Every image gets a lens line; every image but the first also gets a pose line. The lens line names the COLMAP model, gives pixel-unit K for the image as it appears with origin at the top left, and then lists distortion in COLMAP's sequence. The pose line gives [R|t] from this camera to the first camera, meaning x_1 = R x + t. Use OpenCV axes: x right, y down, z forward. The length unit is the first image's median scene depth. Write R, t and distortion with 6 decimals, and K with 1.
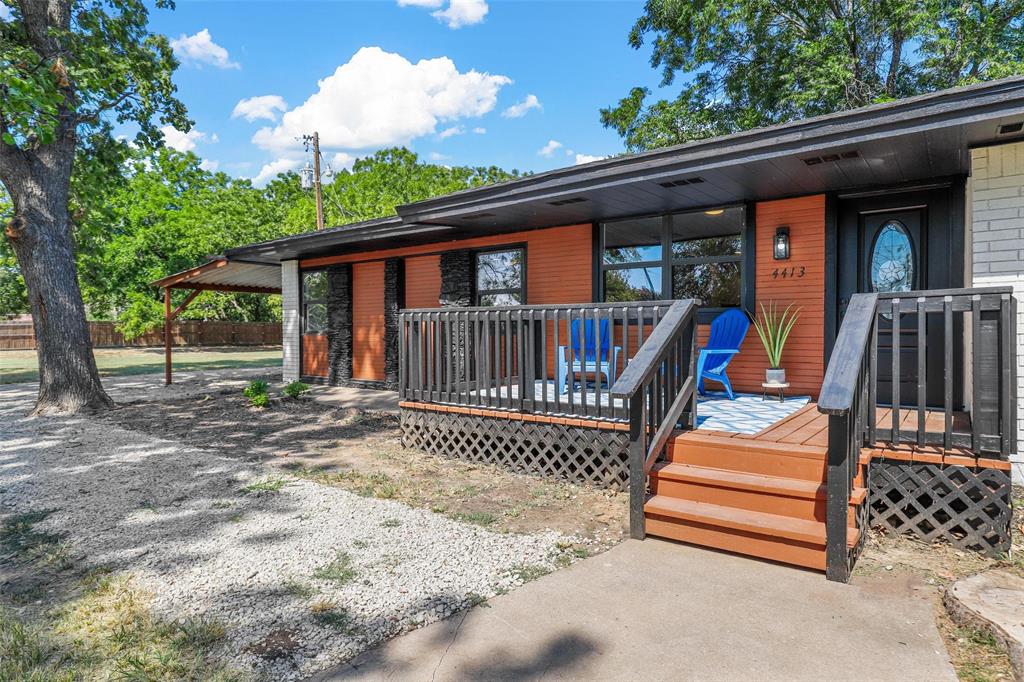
lens RADIAL K [[598.0, 0, 510.8], [0, 598.0, 339.7], [0, 0, 1]] dist [-0.001011, -0.000265]
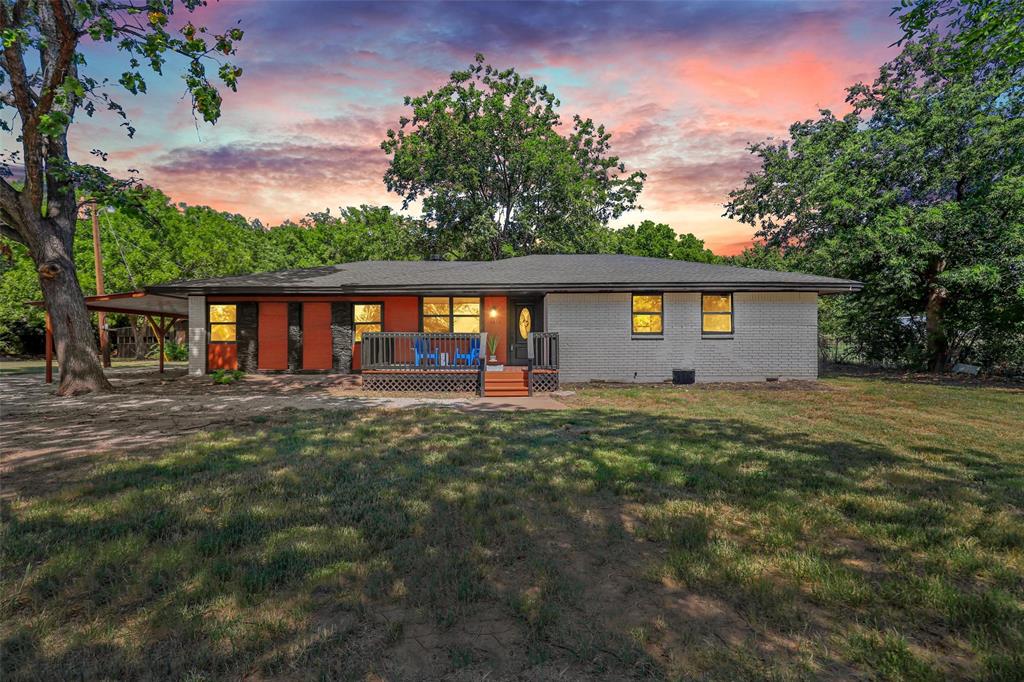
lens RADIAL K [[485.9, 0, 512.6], [0, 485.9, 344.9], [0, 0, 1]] dist [0.003050, 0.000338]
pose [[0.798453, 0.009894, 0.601976, -0.667198], [0.001684, 0.999824, -0.018667, 0.028141], [-0.602055, 0.015919, 0.798296, -0.699242]]
